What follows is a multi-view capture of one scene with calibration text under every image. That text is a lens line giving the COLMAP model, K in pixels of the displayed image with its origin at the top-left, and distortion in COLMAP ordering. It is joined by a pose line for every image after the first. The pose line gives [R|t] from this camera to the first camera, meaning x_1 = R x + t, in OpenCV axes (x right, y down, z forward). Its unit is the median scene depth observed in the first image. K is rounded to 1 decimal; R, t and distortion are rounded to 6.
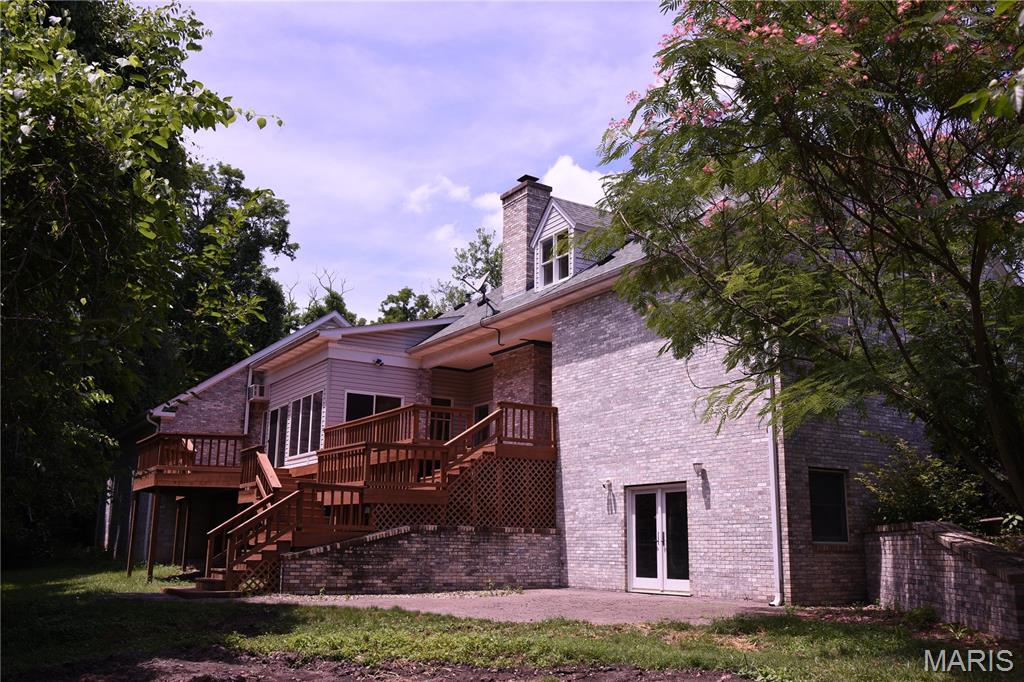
lens RADIAL K [[914.1, 0, 512.4], [0, 914.1, 340.9], [0, 0, 1]] dist [-0.001050, -0.000034]
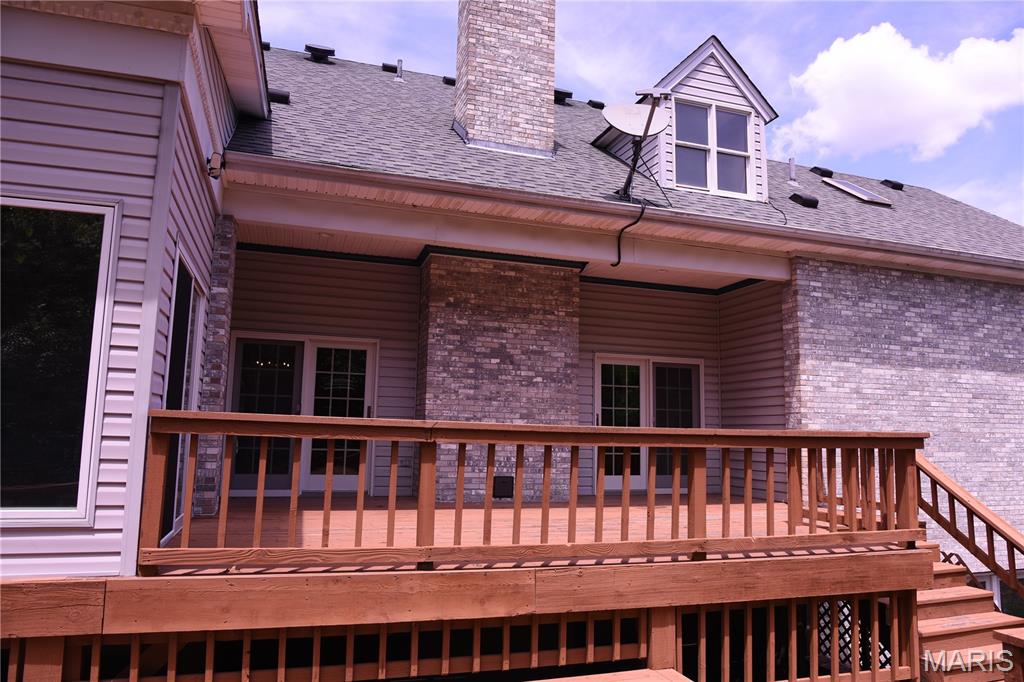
lens RADIAL K [[694.5, 0, 511.7], [0, 694.5, 343.0], [0, 0, 1]] dist [-0.043950, 0.004801]
pose [[0.246168, 0.120895, 0.961658, -0.427929], [-0.230705, 0.970982, -0.063010, 0.092286], [-0.941370, -0.206348, 0.266915, 1.117877]]
